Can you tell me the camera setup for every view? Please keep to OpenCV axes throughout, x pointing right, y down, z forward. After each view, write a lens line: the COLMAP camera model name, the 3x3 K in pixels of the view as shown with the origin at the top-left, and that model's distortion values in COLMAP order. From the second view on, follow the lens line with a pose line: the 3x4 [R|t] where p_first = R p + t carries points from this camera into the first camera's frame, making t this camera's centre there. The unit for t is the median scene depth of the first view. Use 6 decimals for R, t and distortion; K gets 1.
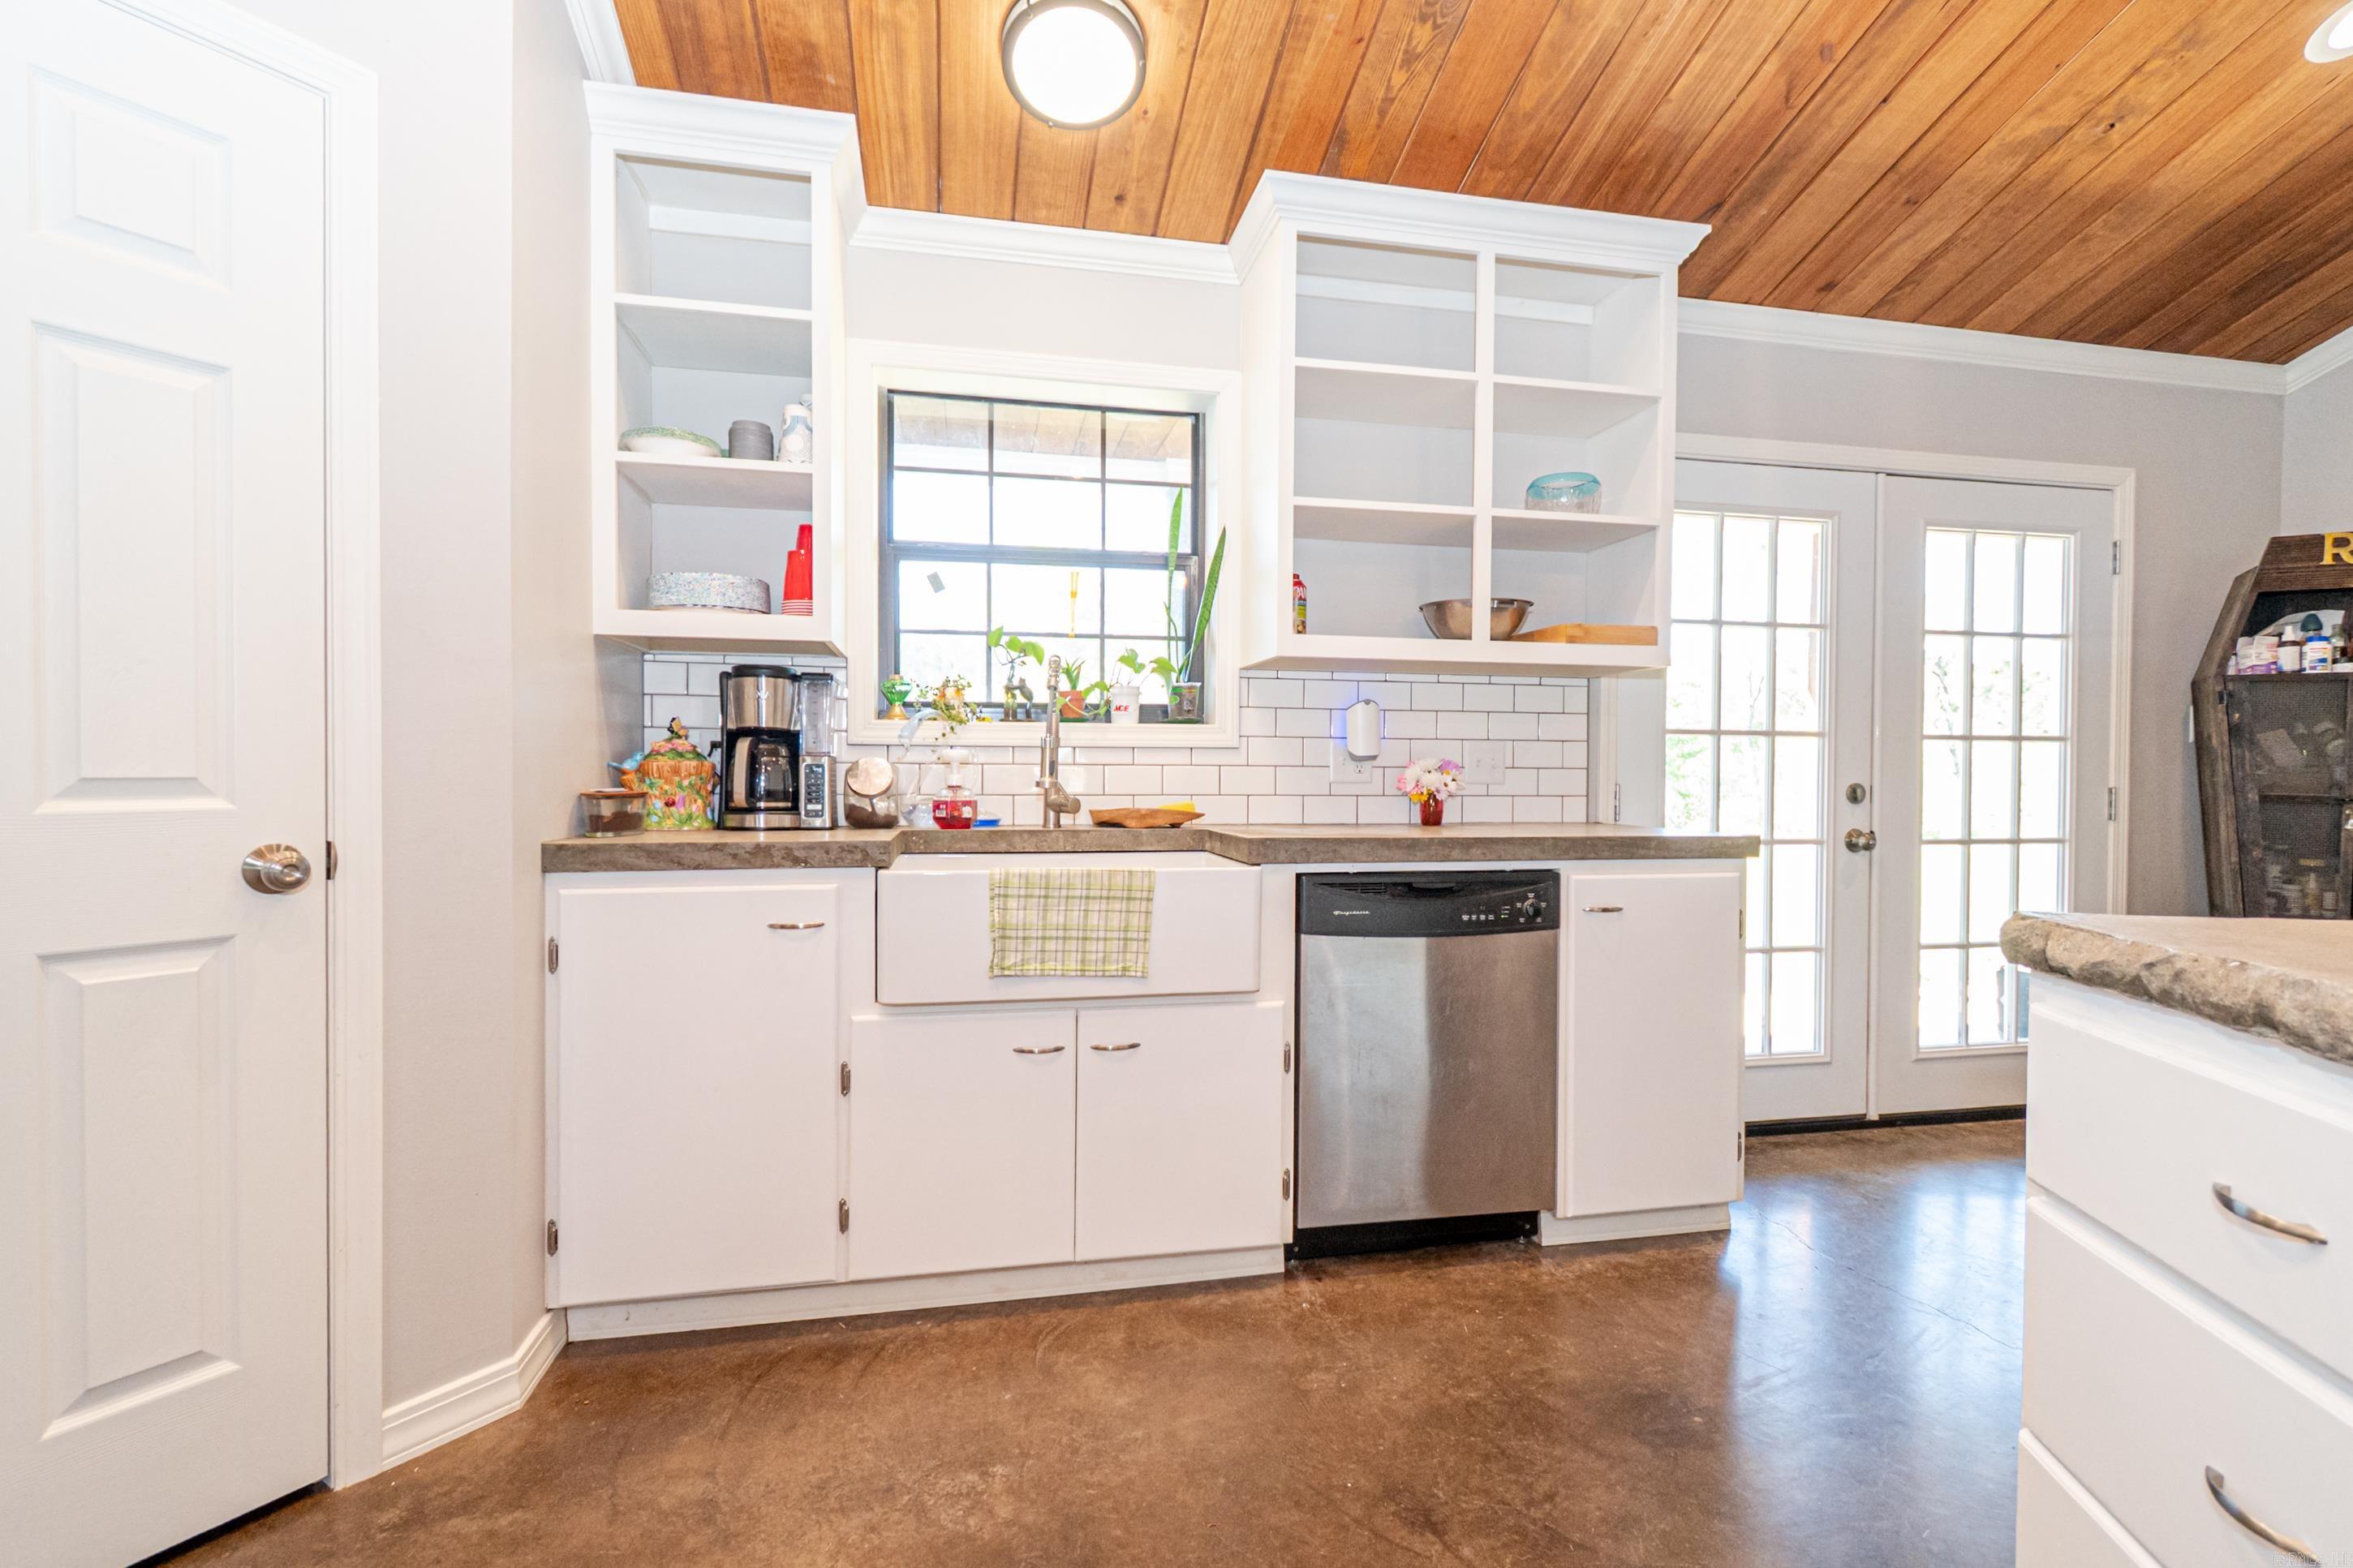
lens RADIAL K [[1069.7, 0, 1176.5], [0, 1069.7, 784.0], [0, 0, 1]] dist [0.001670, -0.000490]
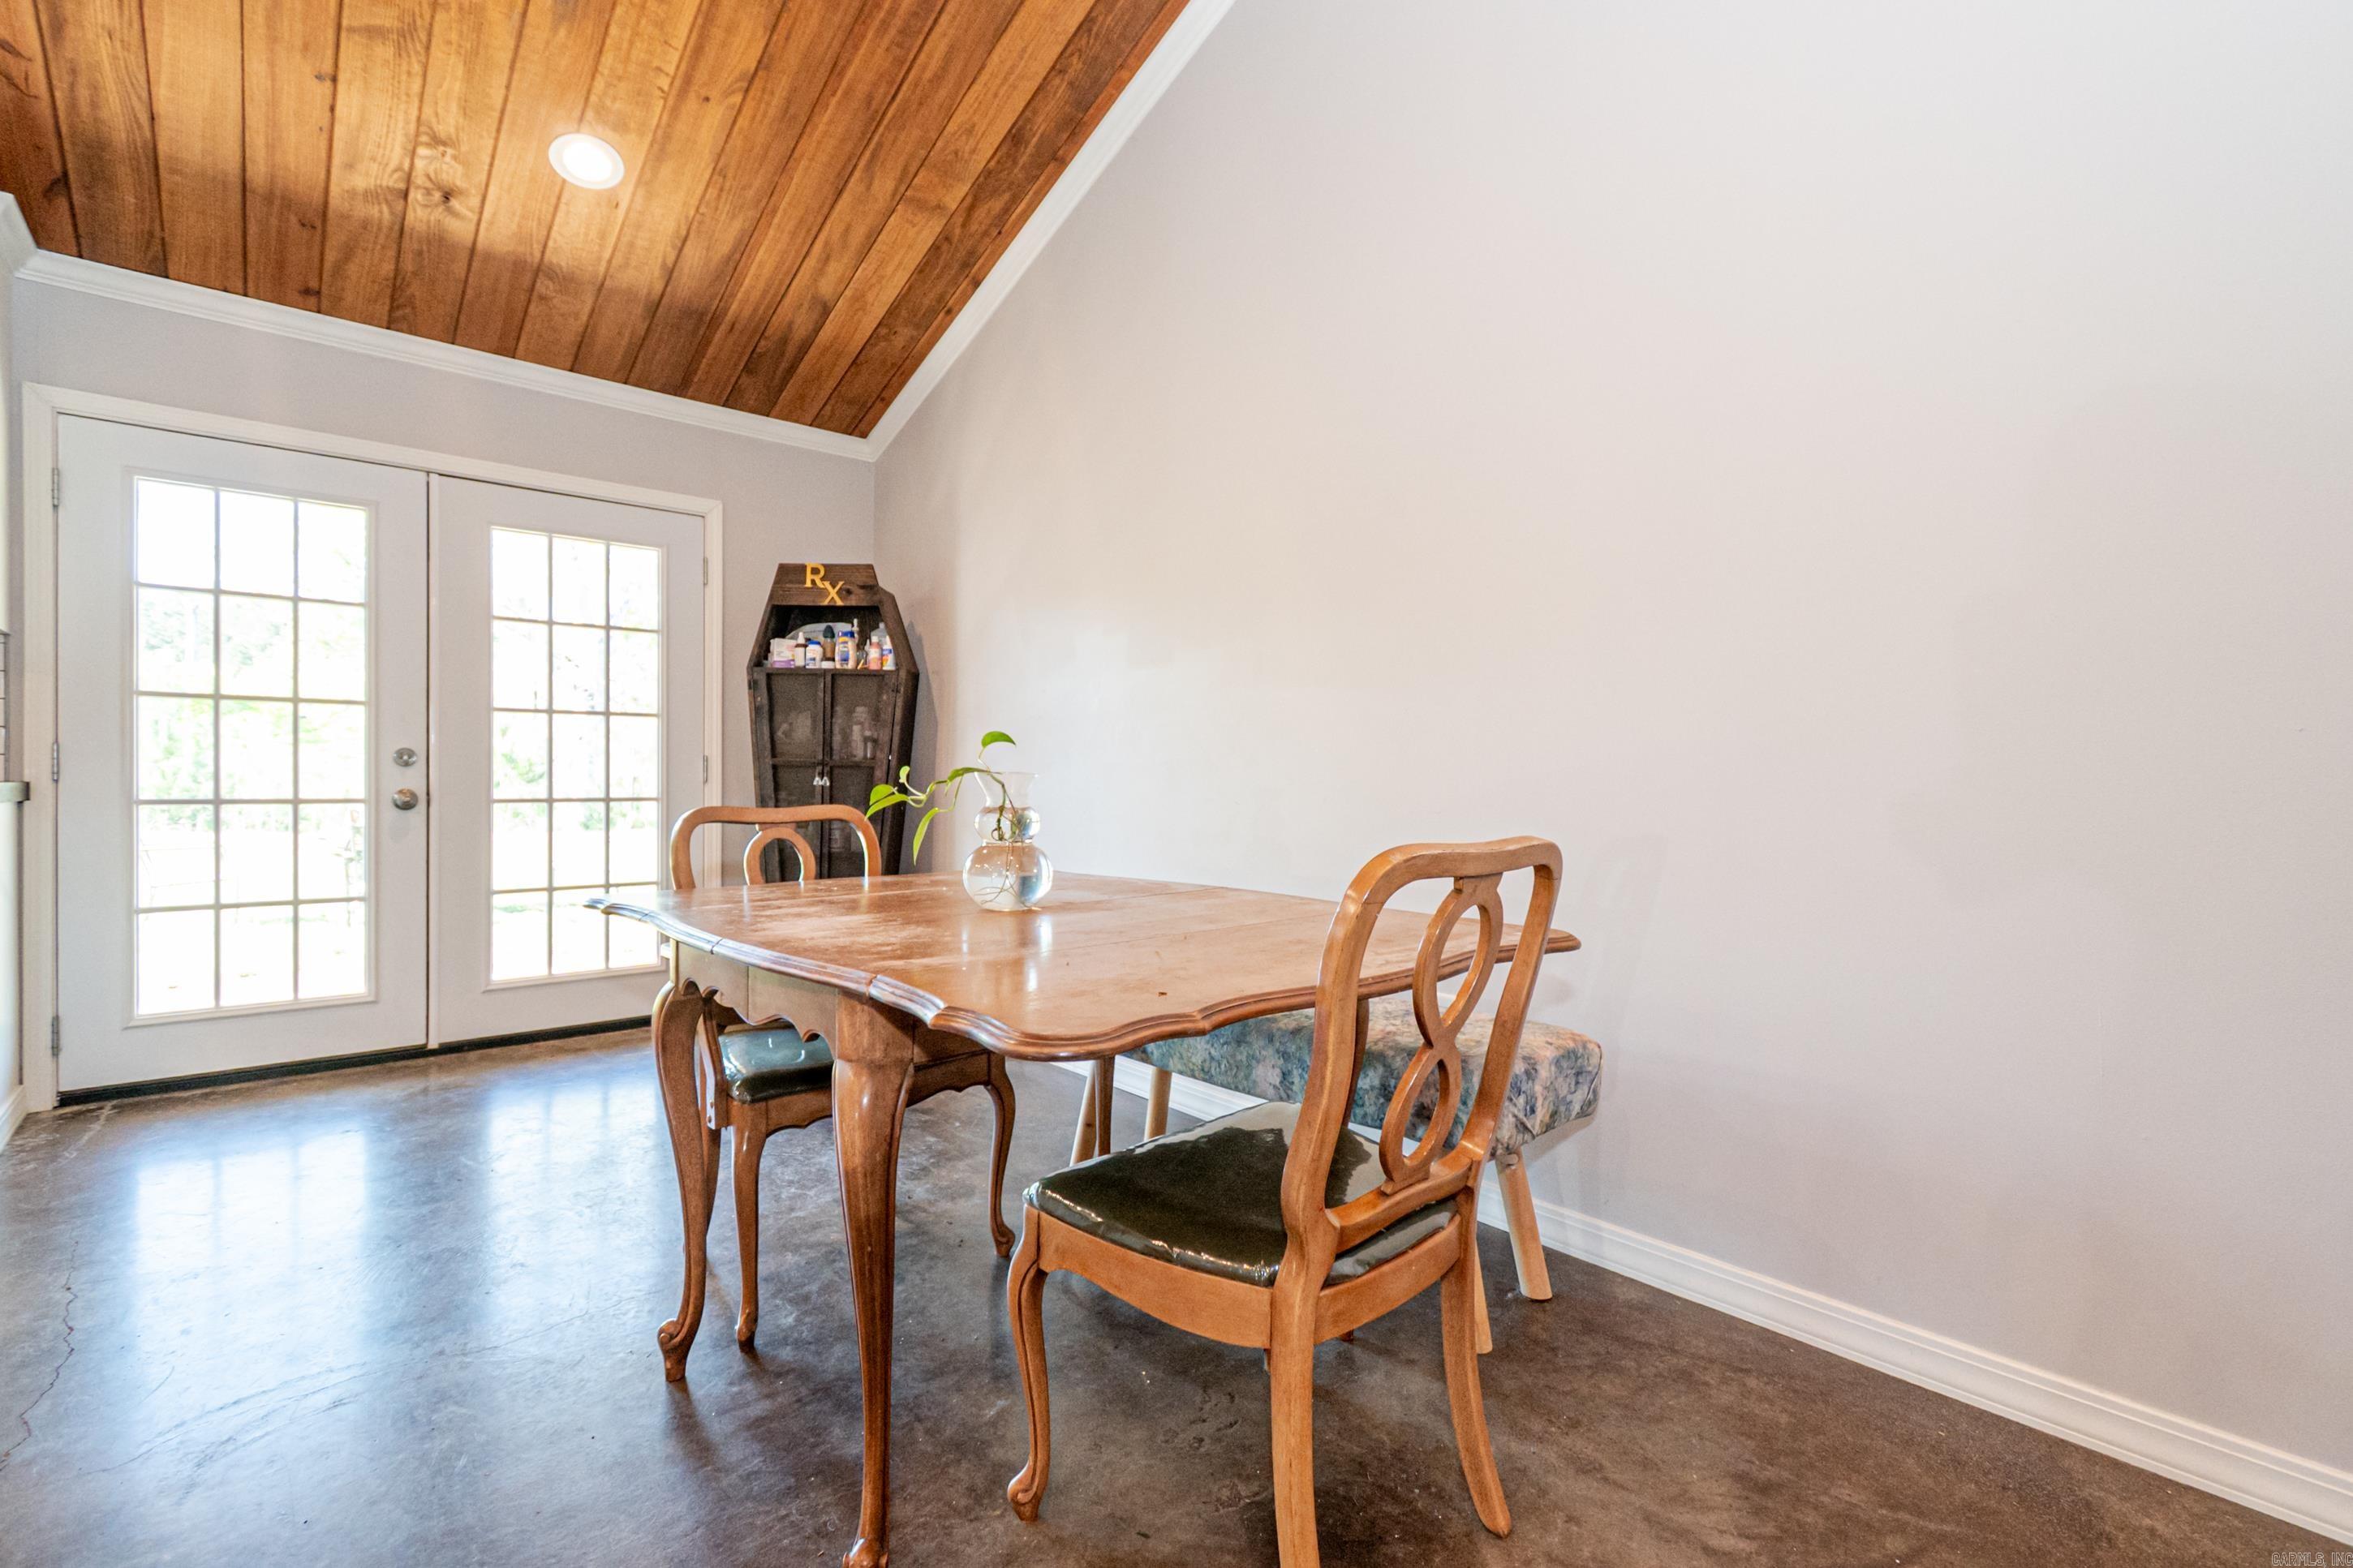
lens RADIAL K [[1041.4, 0, 1184.8], [0, 1041.4, 783.2], [0, 0, 1]] dist [0.011248, -0.006794]
pose [[0.871722, -0.003772, 0.489987, 1.038675], [0.004781, 0.999988, -0.000807, 0.052281], [-0.489978, 0.003046, 0.871729, -0.443123]]
